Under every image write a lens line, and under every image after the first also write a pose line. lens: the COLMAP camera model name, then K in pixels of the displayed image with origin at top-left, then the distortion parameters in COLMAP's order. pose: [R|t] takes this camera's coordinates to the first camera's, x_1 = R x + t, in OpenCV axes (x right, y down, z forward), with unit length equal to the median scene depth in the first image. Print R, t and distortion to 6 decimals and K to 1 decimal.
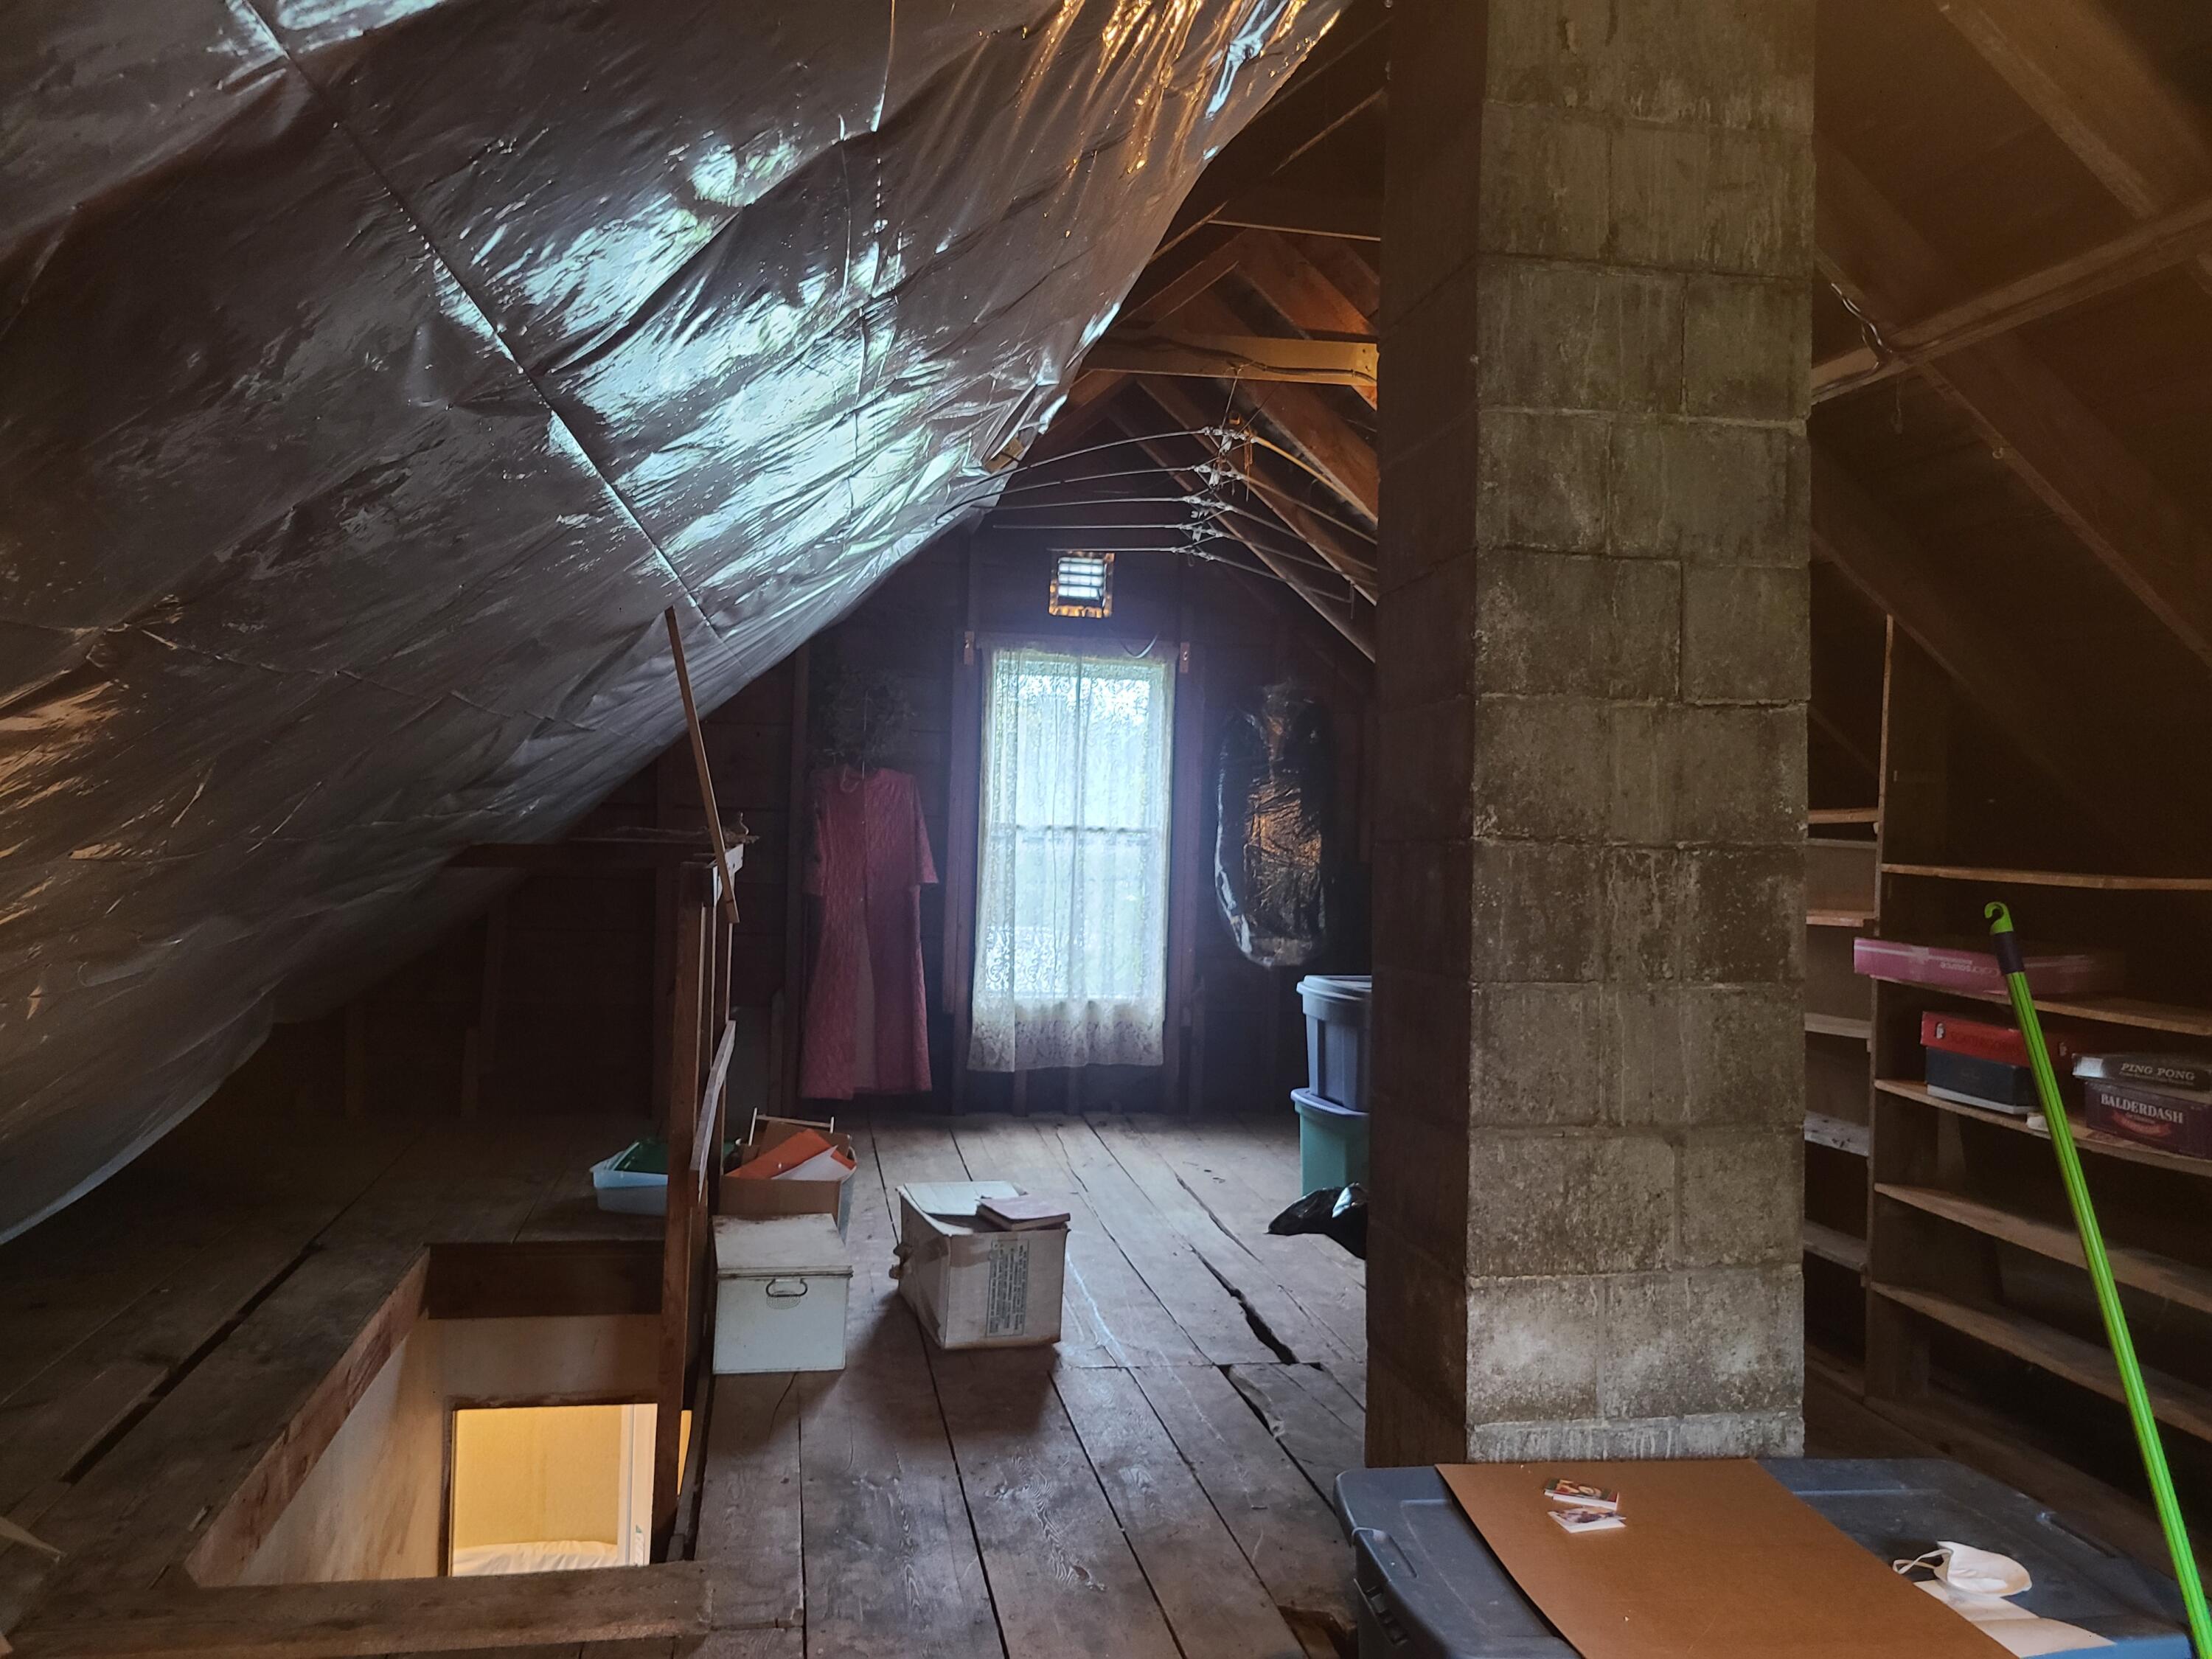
lens RADIAL K [[1647.5, 0, 1108.8], [0, 1647.5, 825.6], [0, 0, 1]] dist [0.046960, -0.027762]
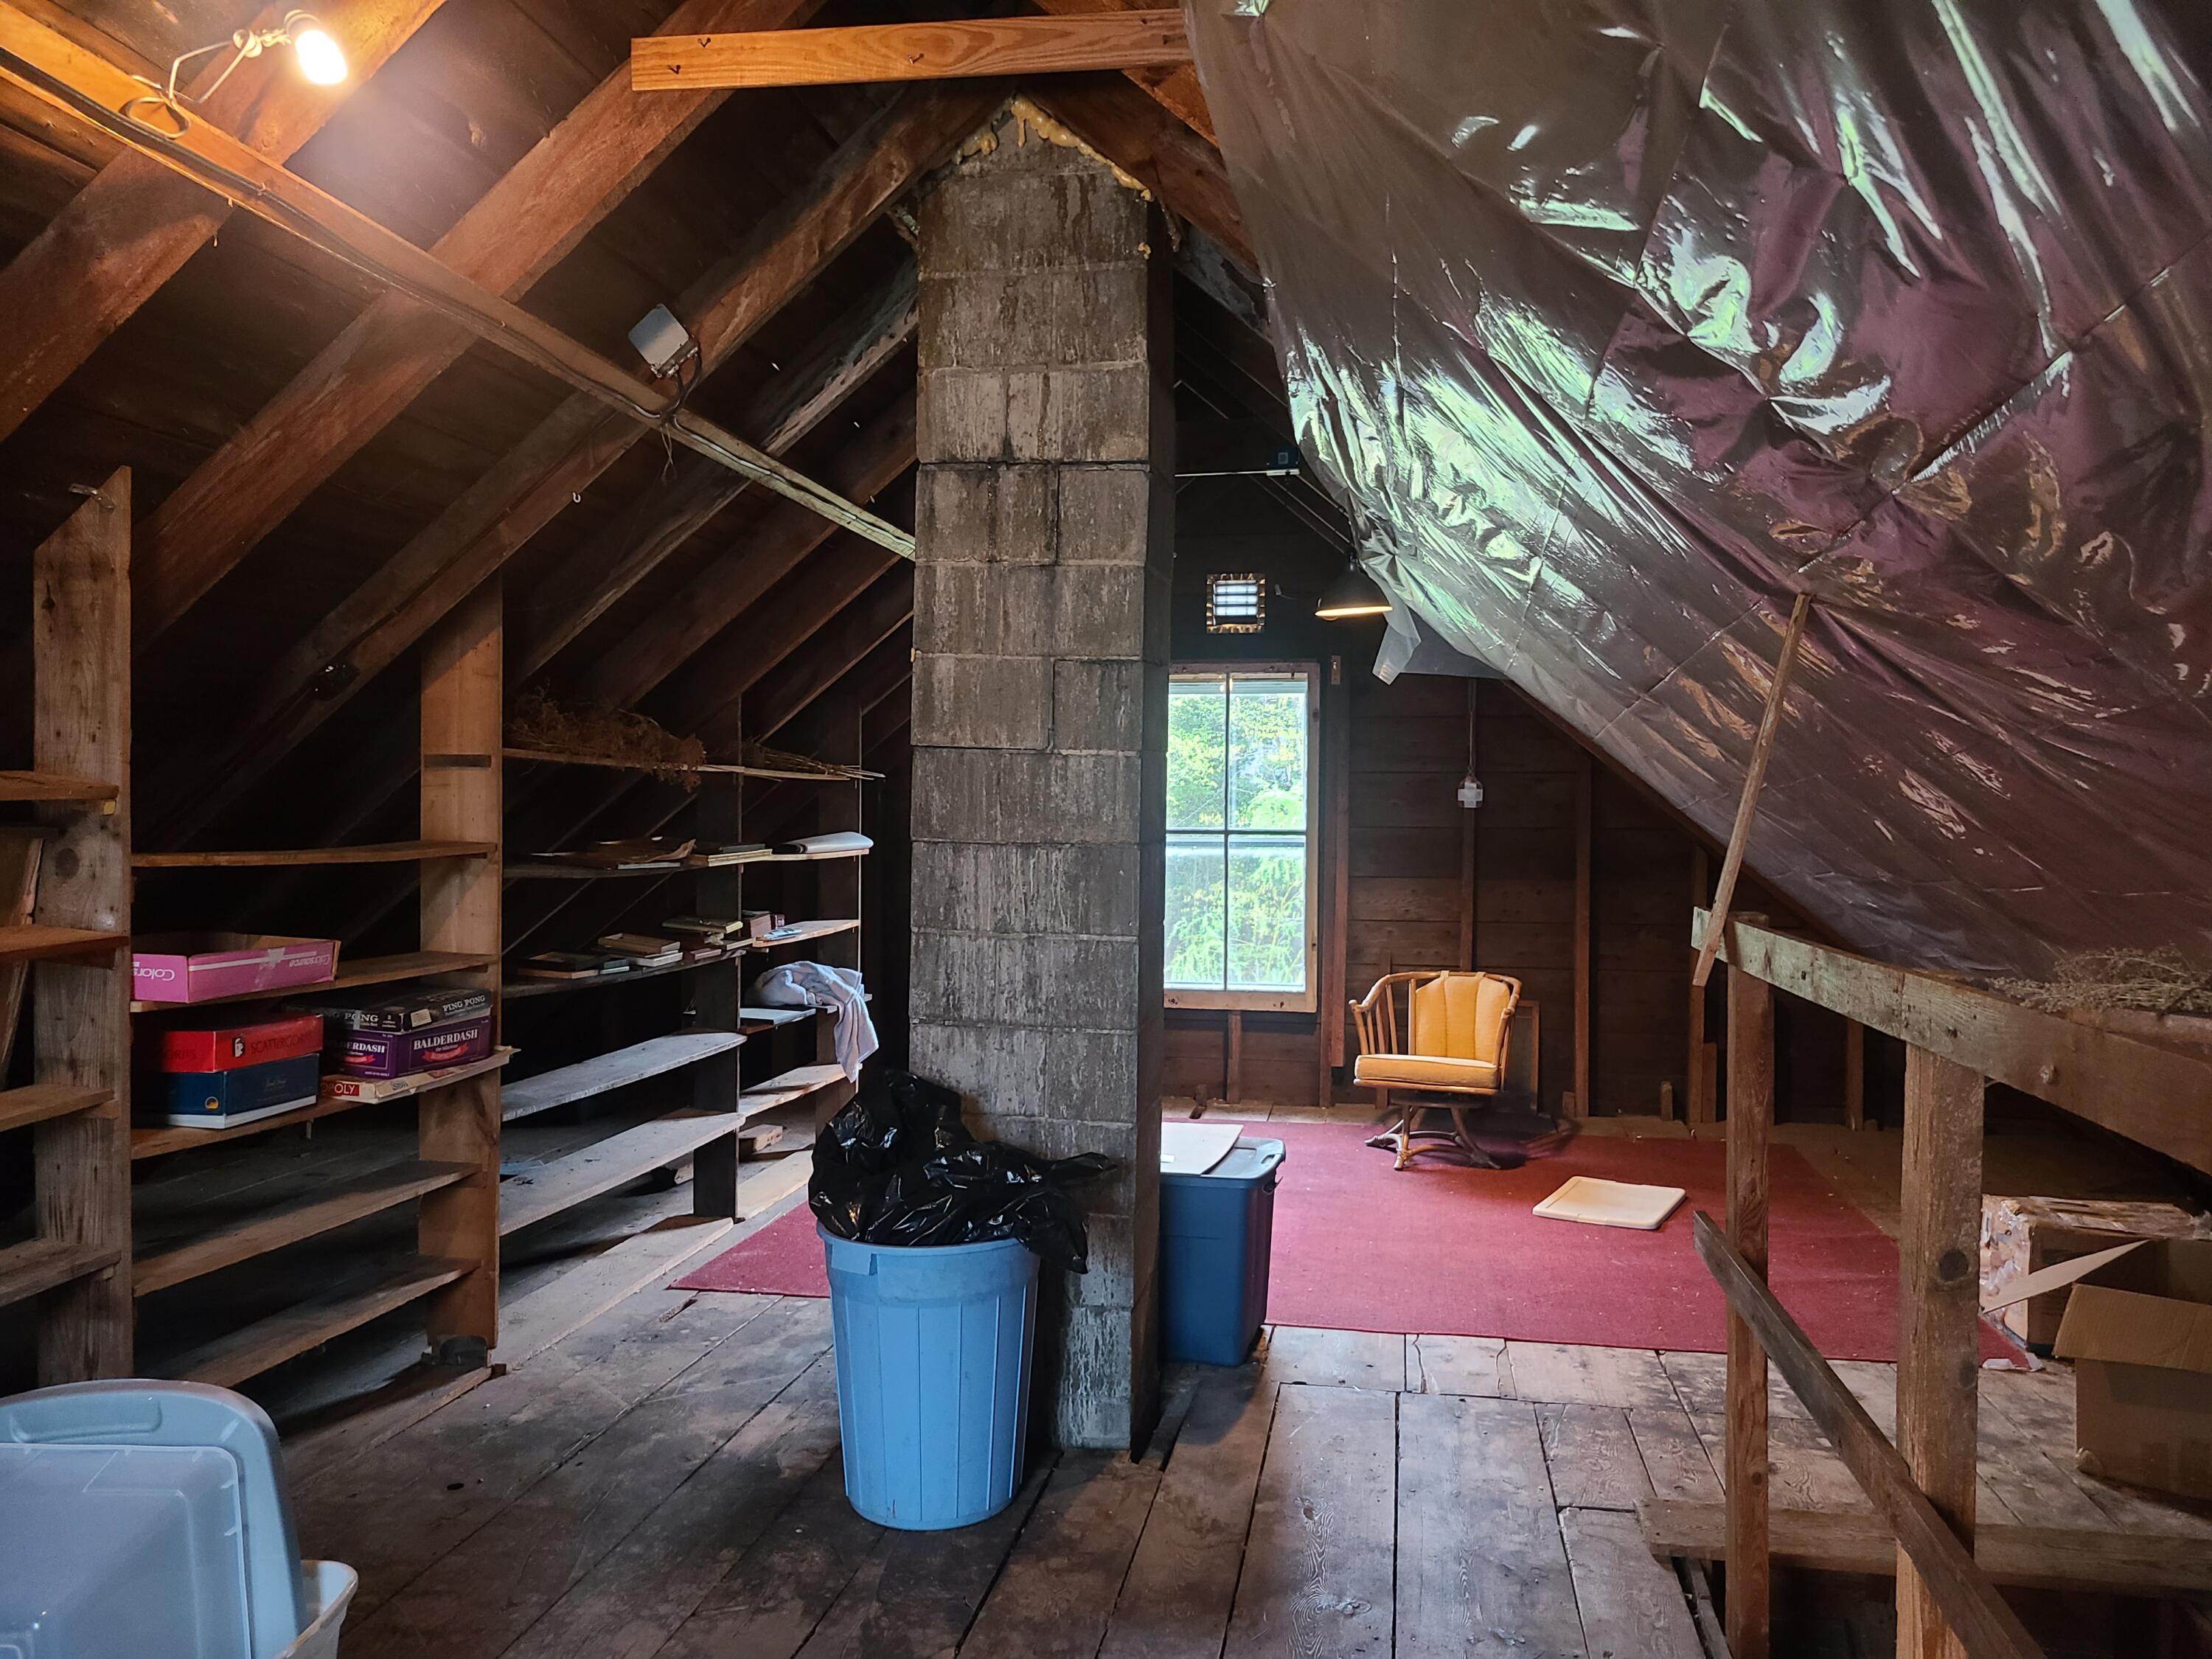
lens RADIAL K [[1647.5, 0, 1112.5], [0, 1647.5, 832.3], [0, 0, 1]] dist [0.046960, -0.027762]
pose [[-0.930593, -0.047319, 0.362985, -0.260586], [-0.040805, 0.998839, 0.025596, -0.030619], [-0.363775, 0.009008, -0.931443, 1.959125]]
